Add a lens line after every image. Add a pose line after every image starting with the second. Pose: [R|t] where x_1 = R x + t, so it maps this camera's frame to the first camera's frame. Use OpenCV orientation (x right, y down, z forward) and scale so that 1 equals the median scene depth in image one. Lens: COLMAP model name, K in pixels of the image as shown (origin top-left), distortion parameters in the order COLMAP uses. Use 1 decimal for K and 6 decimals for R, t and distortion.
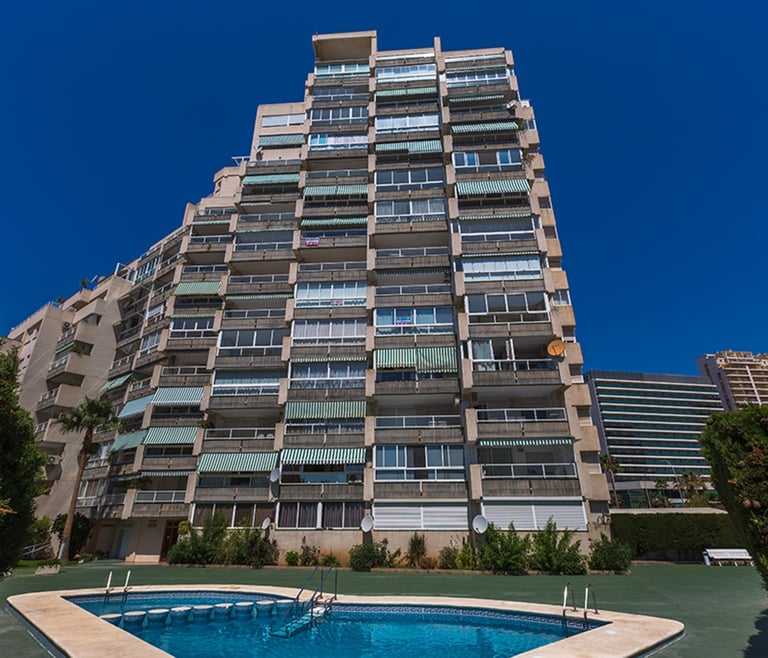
lens RADIAL K [[483.1, 0, 373.1], [0, 483.1, 266.7], [0, 0, 1]] dist [-0.001077, 0.004069]
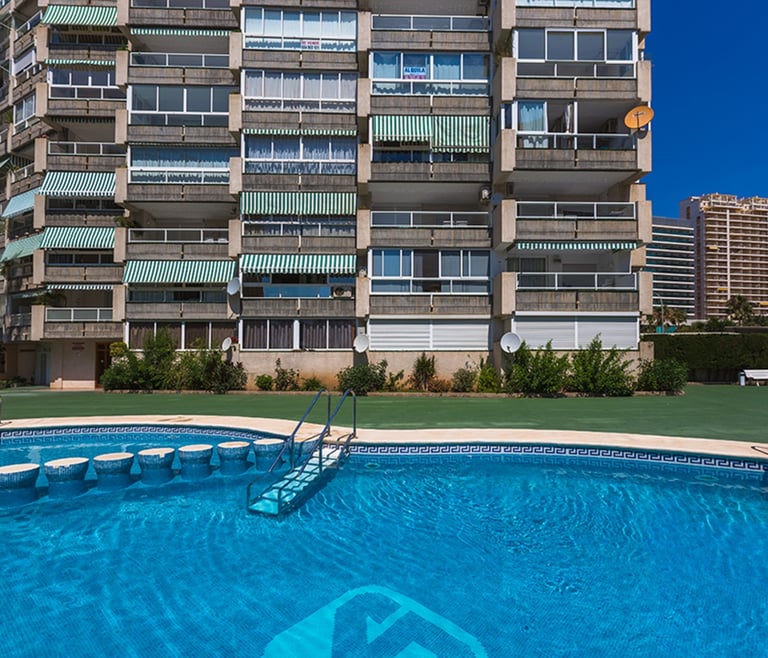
lens RADIAL K [[470.2, 0, 382.4], [0, 470.2, 344.7], [0, 0, 1]] dist [0.000838, 0.003240]
pose [[0.992505, 0.002752, 0.122171, -0.062842], [-0.056358, 0.897389, 0.437626, 0.179339], [-0.108431, -0.441231, 0.890818, 0.286948]]
